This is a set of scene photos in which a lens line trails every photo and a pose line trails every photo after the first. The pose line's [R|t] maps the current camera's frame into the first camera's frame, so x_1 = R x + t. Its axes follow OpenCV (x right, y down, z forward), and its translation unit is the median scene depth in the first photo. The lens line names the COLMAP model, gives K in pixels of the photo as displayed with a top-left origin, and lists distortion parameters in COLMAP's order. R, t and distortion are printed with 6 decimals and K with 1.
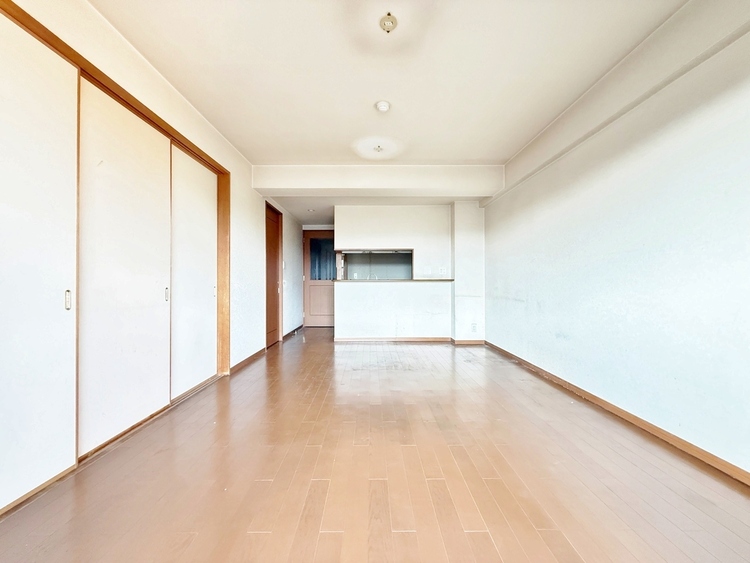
lens RADIAL K [[299.4, 0, 372.1], [0, 299.4, 282.7], [0, 0, 1]] dist [0.003117, -0.000499]
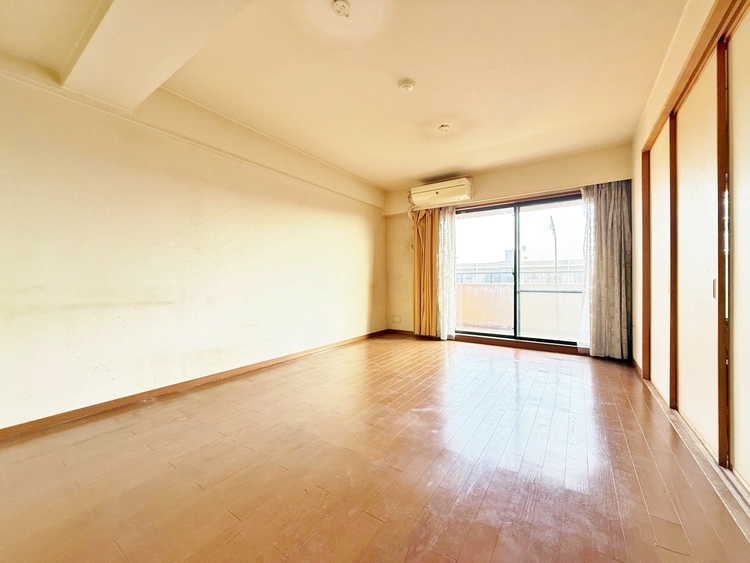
lens RADIAL K [[299.4, 0, 373.0], [0, 299.4, 280.7], [0, 0, 1]] dist [0.003117, -0.000499]
pose [[-0.821777, 0.004789, 0.569789, -0.220164], [0.003547, 0.999988, -0.003290, 0.009992], [-0.569798, -0.000683, -0.821784, 0.979268]]
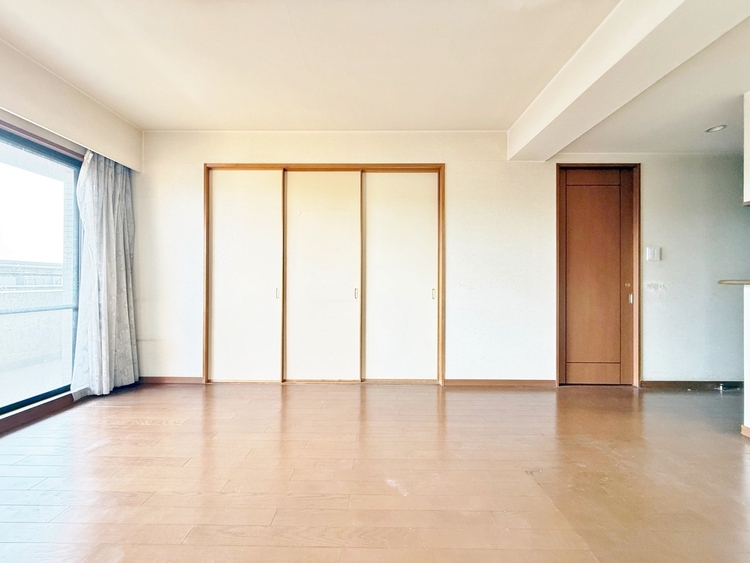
lens RADIAL K [[299.4, 0, 375.5], [0, 299.4, 282.2], [0, 0, 1]] dist [0.003117, -0.000499]
pose [[-0.009650, -0.001101, -0.999953, 0.294679], [-0.001663, 0.999998, -0.001085, -0.004727], [0.999952, 0.001652, -0.009652, 0.540101]]
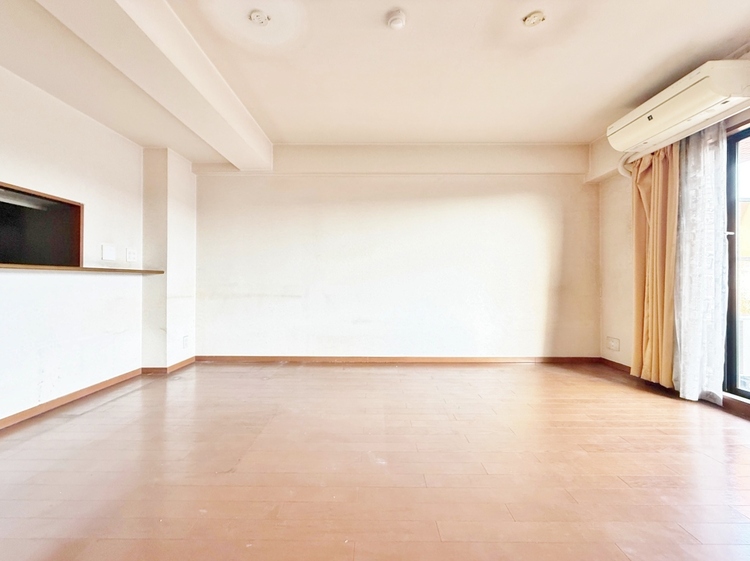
lens RADIAL K [[302.1, 0, 374.4], [0, 302.1, 281.1], [0, 0, 1]] dist [0.000774, 0.000172]
pose [[0.008685, 0.004350, 0.999953, -0.357396], [-0.005205, 0.999977, -0.004305, 0.010455], [-0.999949, -0.005167, 0.008707, 0.557780]]
